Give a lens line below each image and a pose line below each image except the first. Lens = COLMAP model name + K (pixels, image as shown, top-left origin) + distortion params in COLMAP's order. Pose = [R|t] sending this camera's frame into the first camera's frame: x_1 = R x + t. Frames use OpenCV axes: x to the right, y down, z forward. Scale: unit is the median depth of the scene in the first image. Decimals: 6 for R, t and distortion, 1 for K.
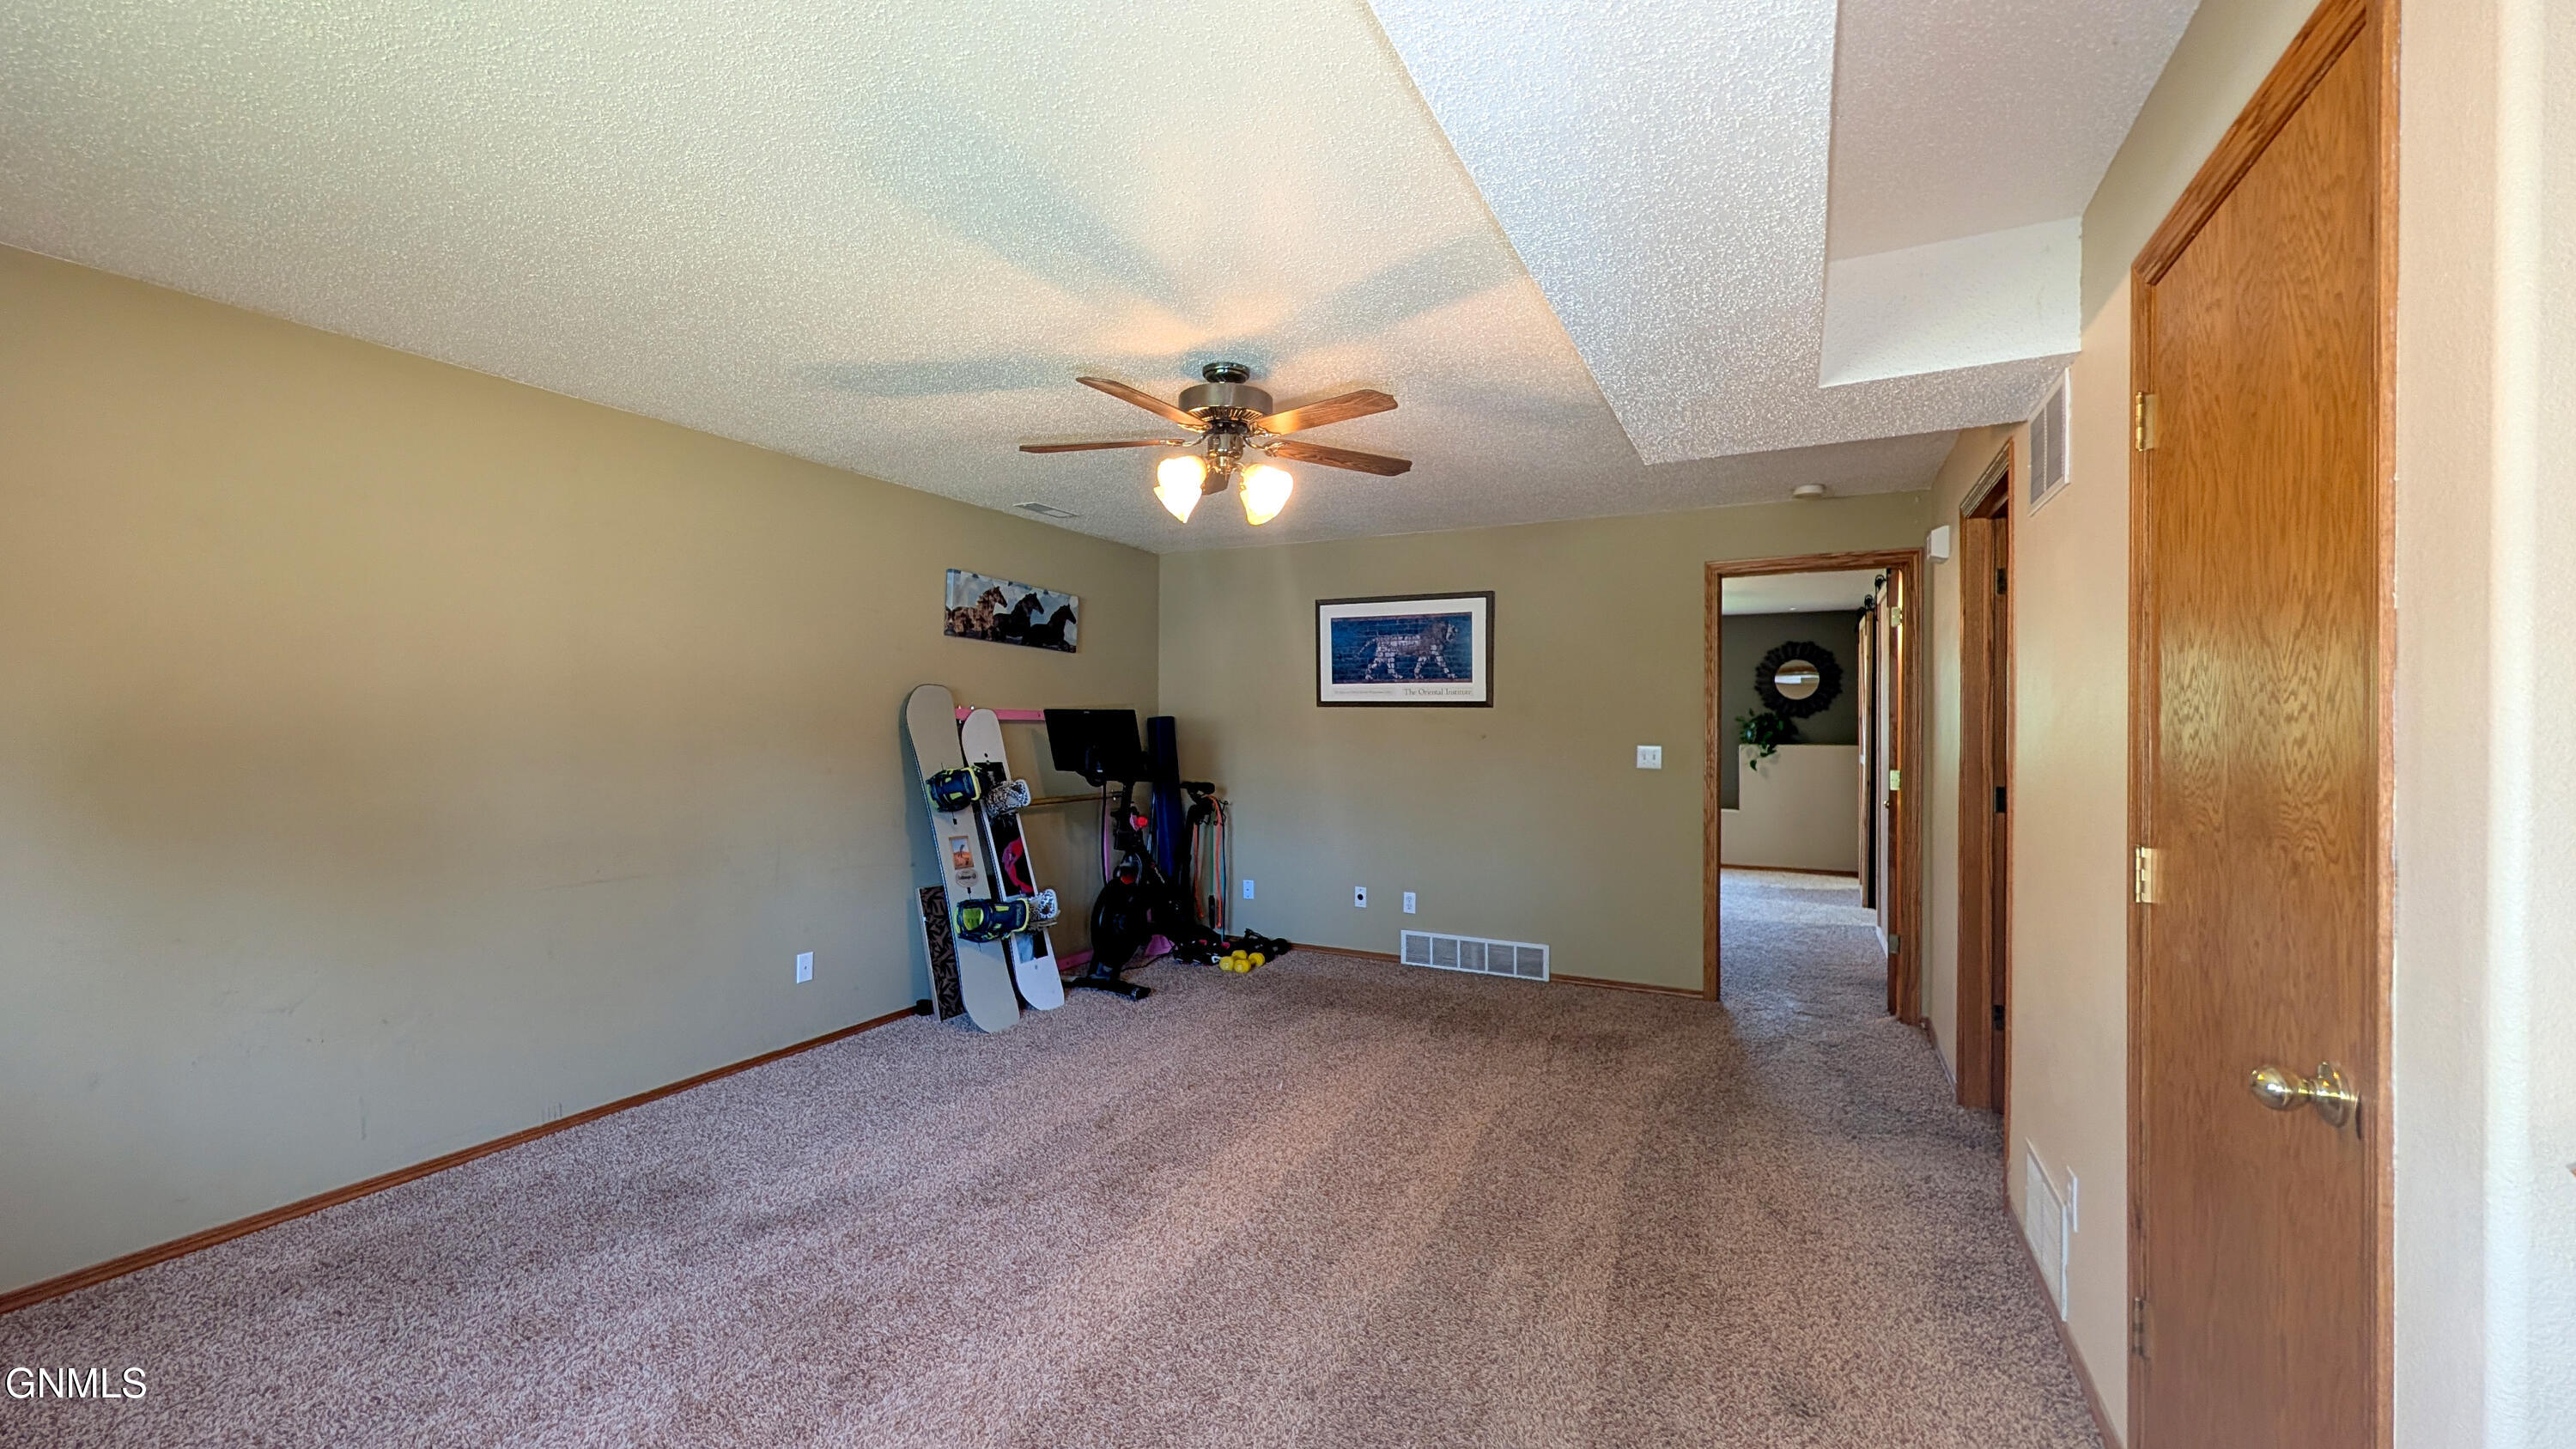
lens RADIAL K [[996.6, 0, 1277.7], [0, 996.6, 722.4], [0, 0, 1]] dist [0.000413, -0.000130]
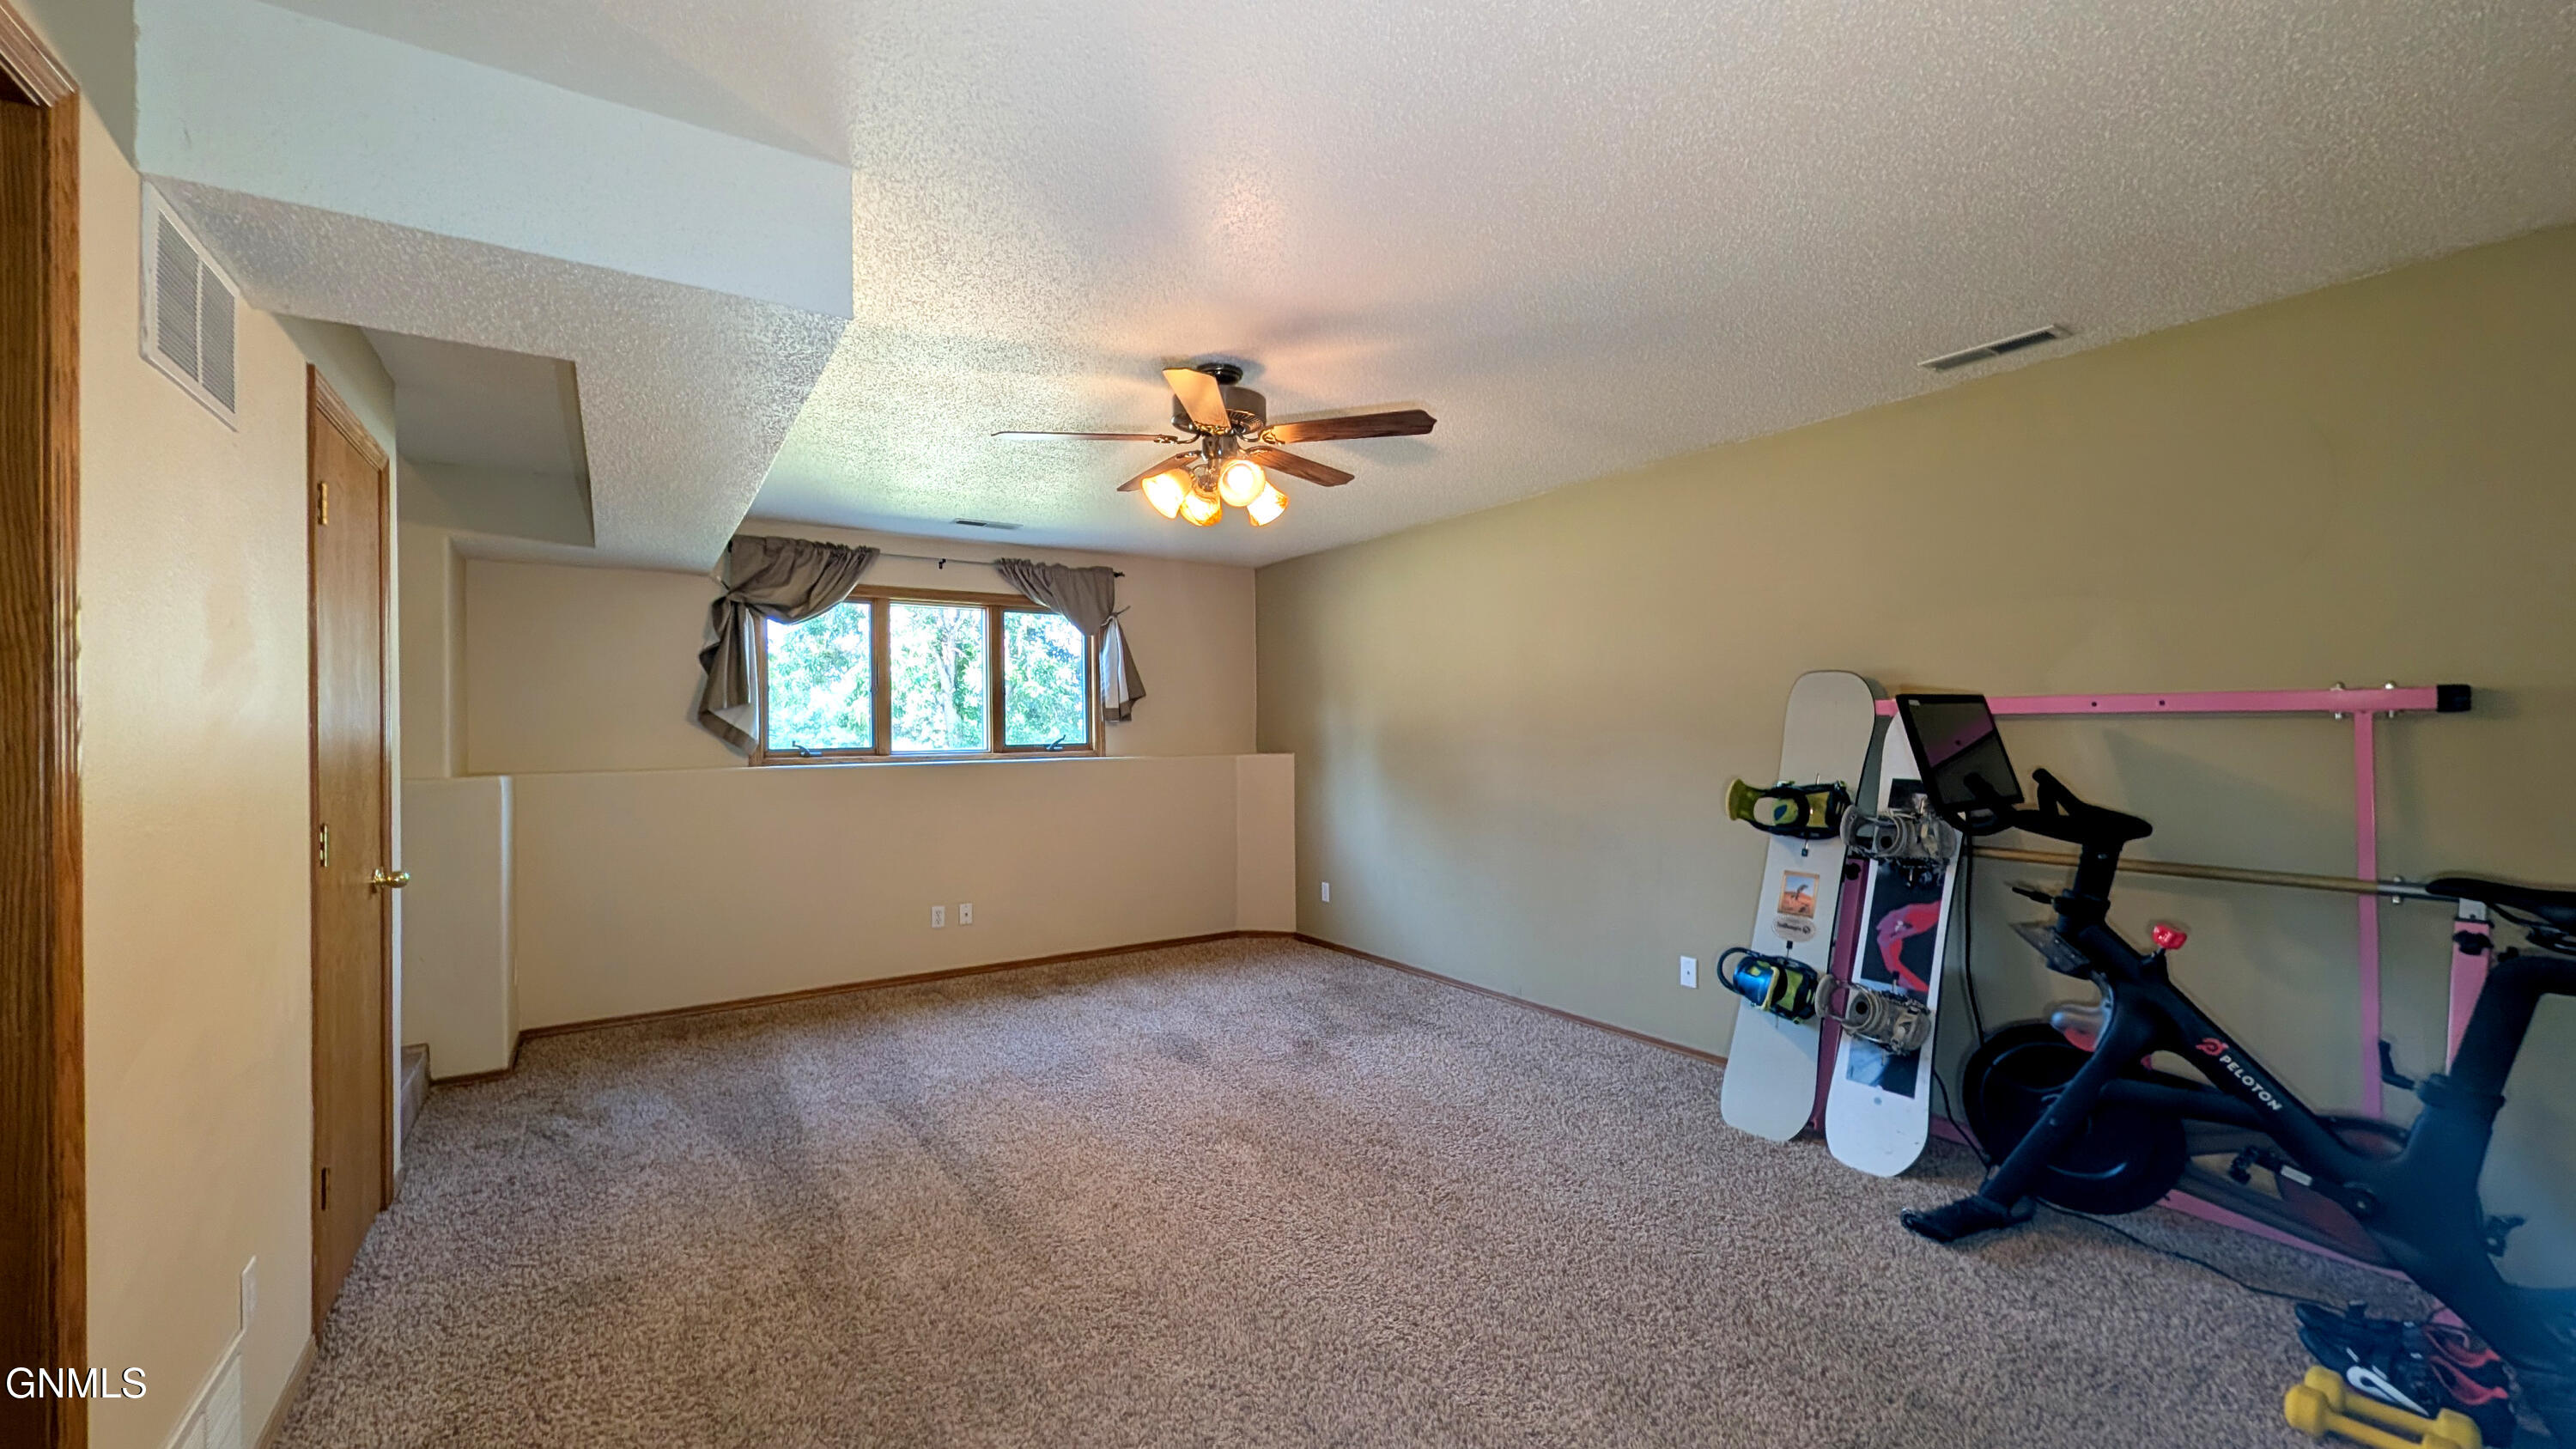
lens RADIAL K [[996.6, 0, 1277.7], [0, 996.6, 722.4], [0, 0, 1]] dist [0.000413, -0.000130]
pose [[-0.478074, 0.000710, -0.878319, 0.457578], [0.016261, 0.999835, -0.008043, 0.000265], [0.878169, -0.018127, -0.478006, 0.873650]]
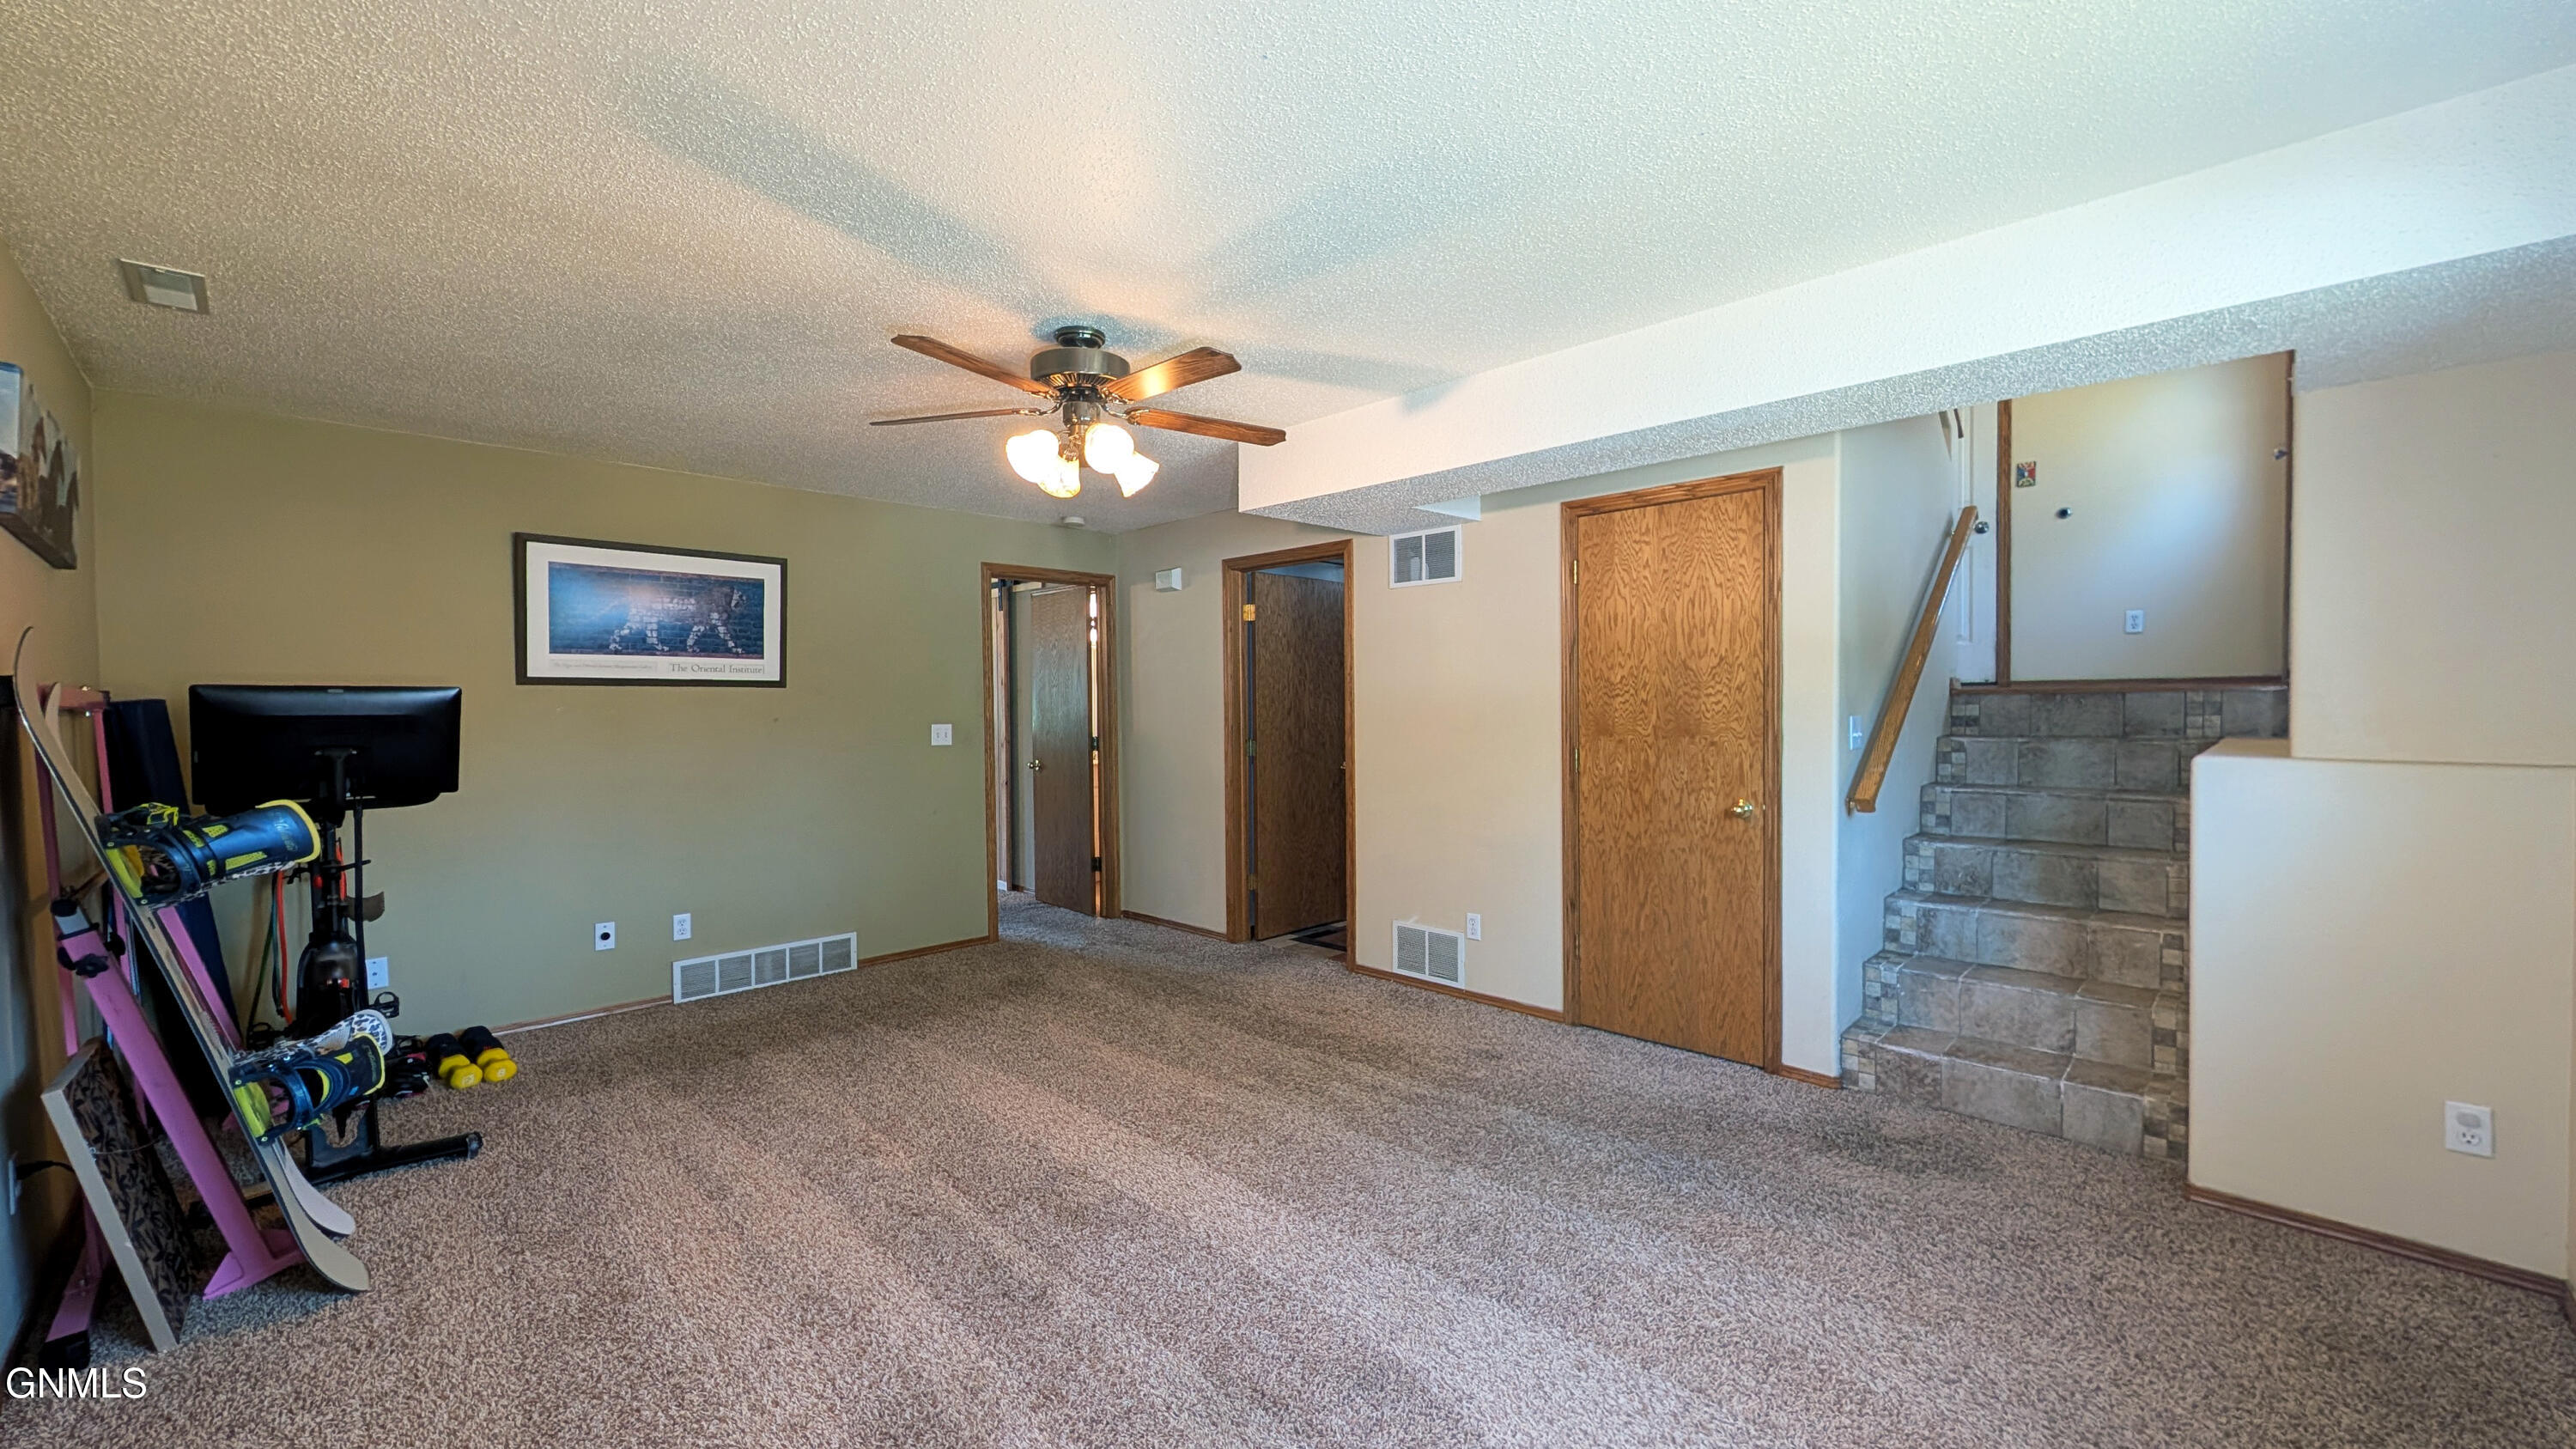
lens RADIAL K [[1003.5, 0, 1288.0], [0, 1003.5, 724.5], [0, 0, 1]] dist [-0.000011, -0.000043]
pose [[0.300128, -0.027814, 0.953493, -0.532817], [0.008815, 0.999613, 0.026385, -0.001859], [-0.953858, 0.000487, 0.300257, 0.300797]]
